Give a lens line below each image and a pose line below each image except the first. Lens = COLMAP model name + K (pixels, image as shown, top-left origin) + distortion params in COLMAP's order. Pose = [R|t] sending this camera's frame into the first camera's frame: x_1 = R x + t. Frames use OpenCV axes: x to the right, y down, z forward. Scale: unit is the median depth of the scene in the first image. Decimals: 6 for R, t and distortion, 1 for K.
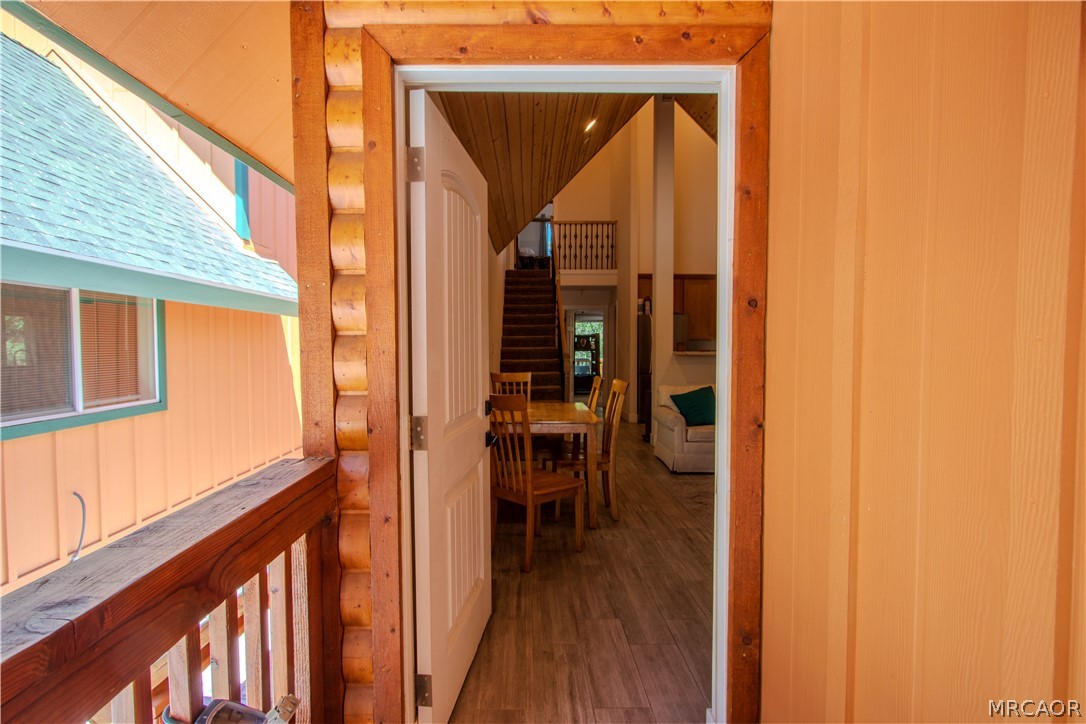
lens RADIAL K [[539.5, 0, 537.7], [0, 539.5, 360.7], [0, 0, 1]] dist [-0.013679, -0.001284]
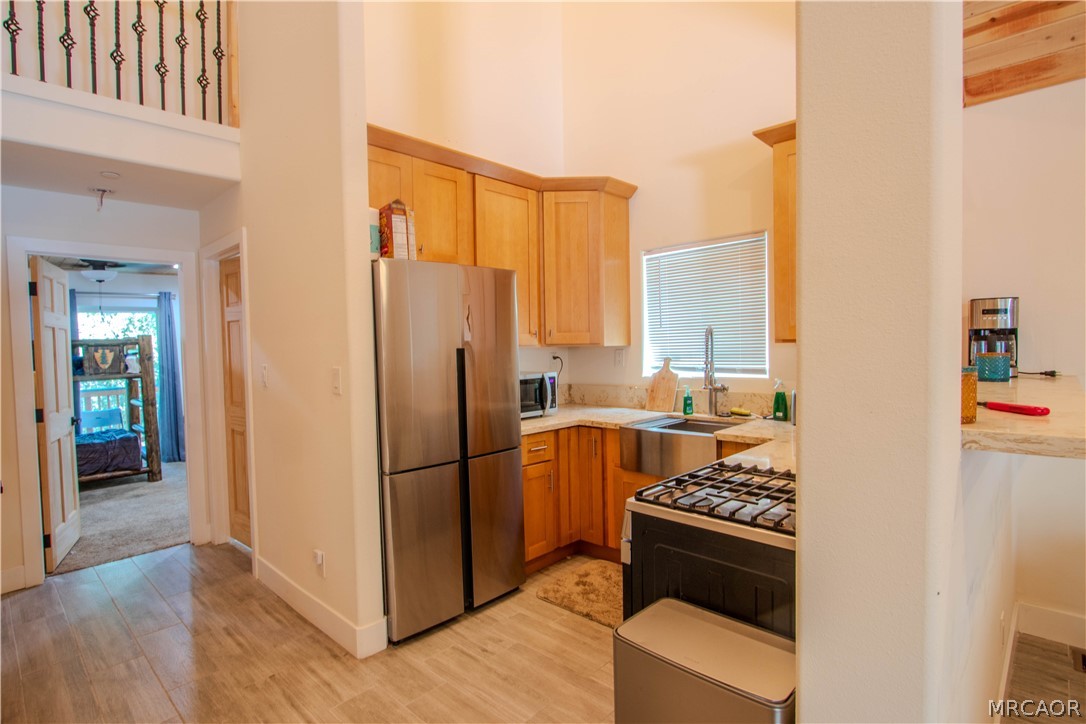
lens RADIAL K [[539.5, 0, 533.8], [0, 539.5, 365.6], [0, 0, 1]] dist [-0.013679, -0.001284]
pose [[0.712588, -0.039871, 0.700449, 0.044775], [0.041314, 0.999036, 0.014837, -0.028310], [-0.700365, 0.018366, 0.713548, 0.659674]]
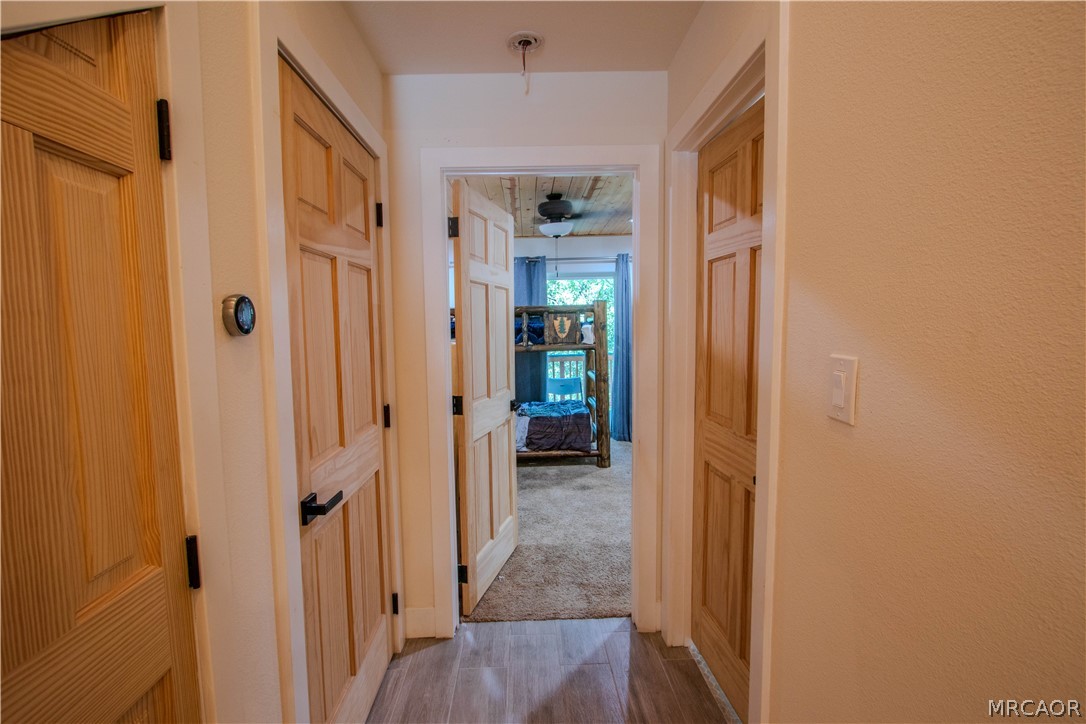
lens RADIAL K [[497.6, 0, 538.8], [0, 497.6, 363.9], [0, 0, 1]] dist [-0.014868, 0.003558]
pose [[0.999926, -0.011919, -0.002262, 0.093175], [0.012015, 0.998737, 0.048788, -0.033924], [0.001678, -0.048812, 0.998807, 0.890431]]
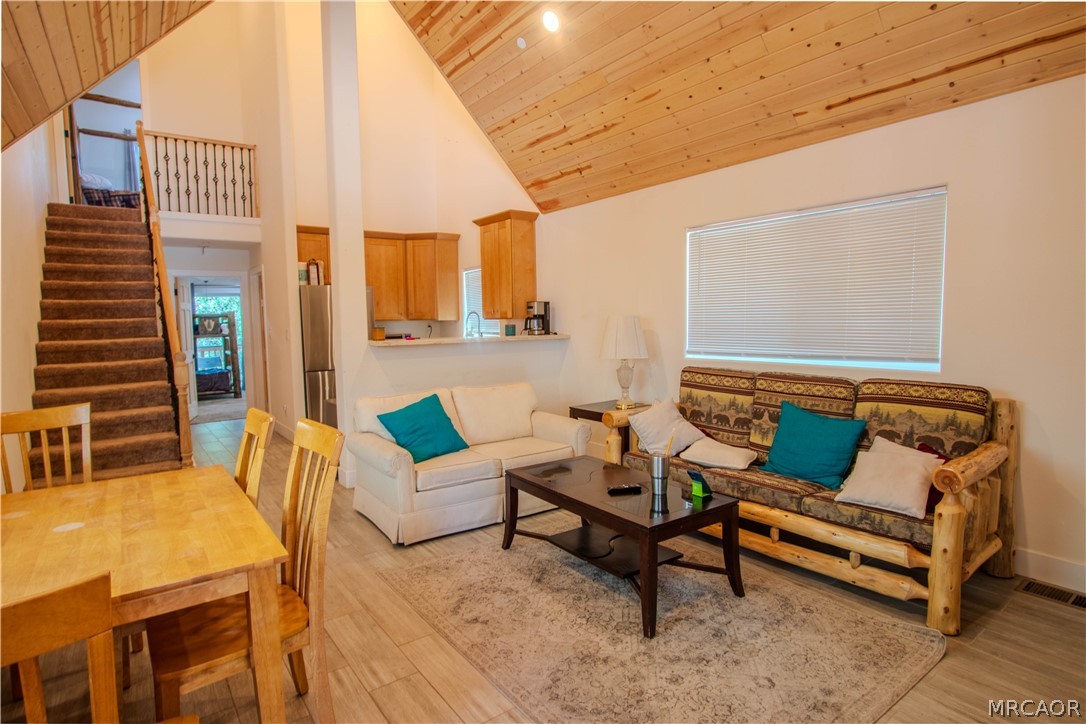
lens RADIAL K [[566.8, 0, 537.9], [0, 566.8, 364.7], [0, 0, 1]] dist [-0.010167, -0.000144]
pose [[0.818086, -0.059247, 0.572035, 0.014931], [0.032310, 0.997843, 0.057141, -0.014303], [-0.574187, -0.028263, 0.818236, 0.210215]]
